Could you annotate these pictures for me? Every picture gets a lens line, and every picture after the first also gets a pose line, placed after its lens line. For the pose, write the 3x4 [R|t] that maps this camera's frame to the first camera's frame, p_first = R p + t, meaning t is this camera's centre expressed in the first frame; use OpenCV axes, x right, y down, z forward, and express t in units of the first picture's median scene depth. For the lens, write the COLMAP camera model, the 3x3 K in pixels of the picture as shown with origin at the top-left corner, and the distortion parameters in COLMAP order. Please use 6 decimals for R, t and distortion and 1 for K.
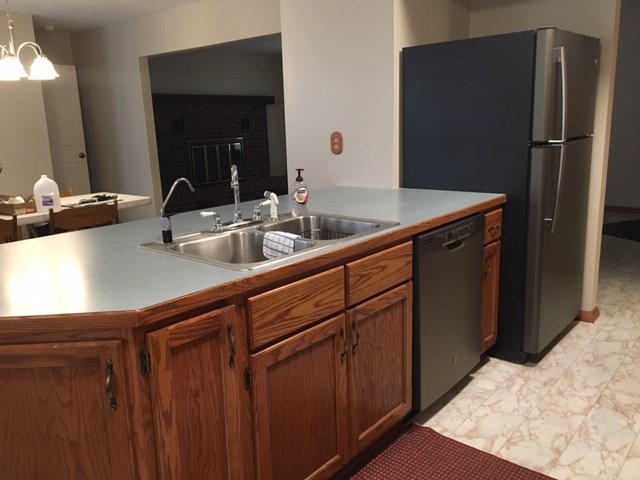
lens RADIAL K [[539.9, 0, 318.7], [0, 539.9, 239.0], [0, 0, 1]] dist [0.044857, -0.019414]
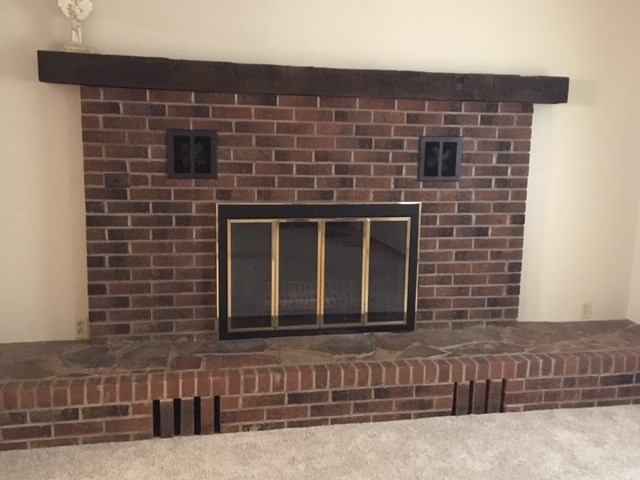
lens RADIAL K [[635.0, 0, 320.7], [0, 635.0, 239.0], [0, 0, 1]] dist [0.101696, 0.000000]
pose [[0.792097, 0.150807, -0.591472, 0.039195], [-0.180924, 0.983461, 0.008459, -0.154806], [0.582965, 0.100311, 0.806281, 0.648080]]
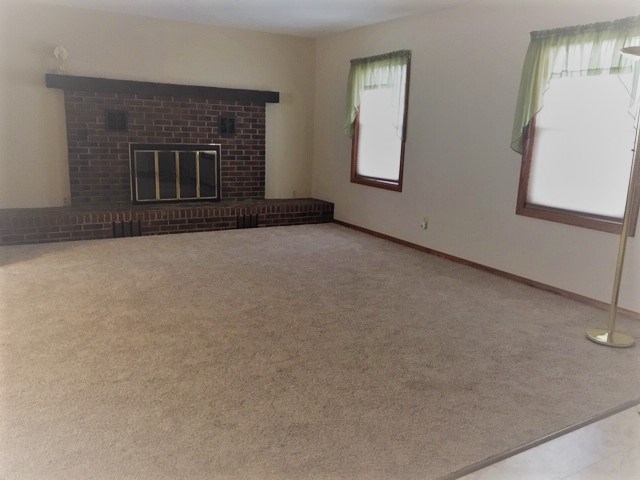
lens RADIAL K [[539.9, 0, 323.7], [0, 539.9, 238.9], [0, 0, 1]] dist [0.044857, -0.019414]
pose [[0.947512, 0.129481, -0.292327, 0.226018], [-0.133697, 0.991006, 0.005599, -0.078907], [0.290423, 0.033779, 0.956302, 0.323634]]
